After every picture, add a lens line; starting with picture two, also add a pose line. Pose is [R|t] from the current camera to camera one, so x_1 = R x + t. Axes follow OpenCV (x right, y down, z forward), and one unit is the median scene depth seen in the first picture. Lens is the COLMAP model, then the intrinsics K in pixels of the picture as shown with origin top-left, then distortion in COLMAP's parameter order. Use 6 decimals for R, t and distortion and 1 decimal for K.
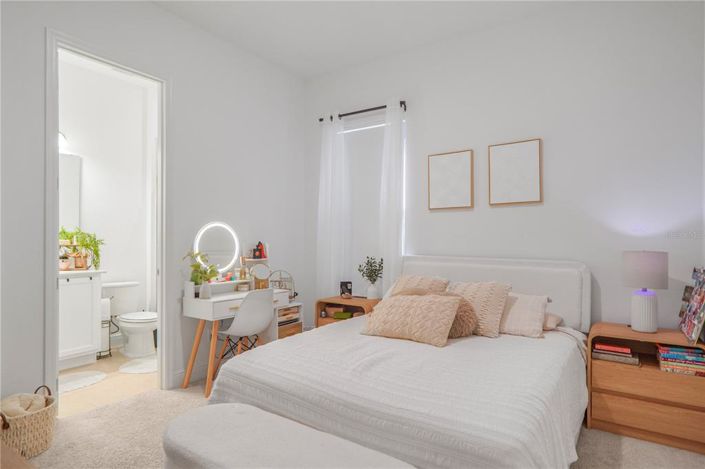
lens RADIAL K [[377.4, 0, 353.2], [0, 377.4, 236.1], [0, 0, 1]] dist [-0.025121, 0.000565]
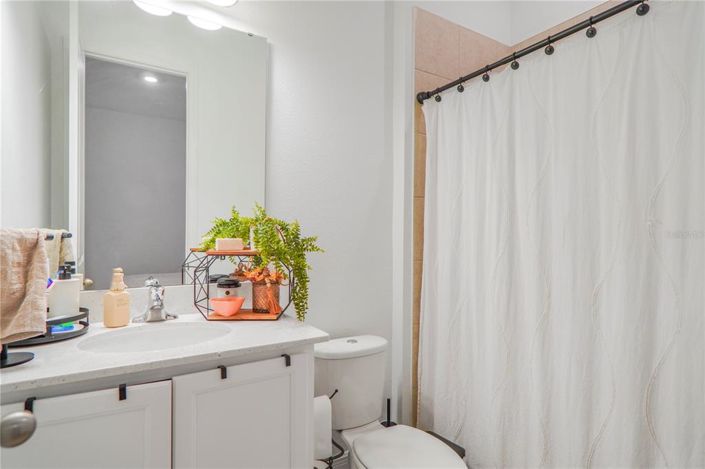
lens RADIAL K [[377.4, 0, 356.2], [0, 377.4, 234.7], [0, 0, 1]] dist [-0.025121, 0.000565]
pose [[0.906985, 0.001772, -0.421160, -0.475785], [-0.002247, 0.999997, -0.000631, 0.005948], [0.421157, 0.001519, 0.906986, 0.675880]]
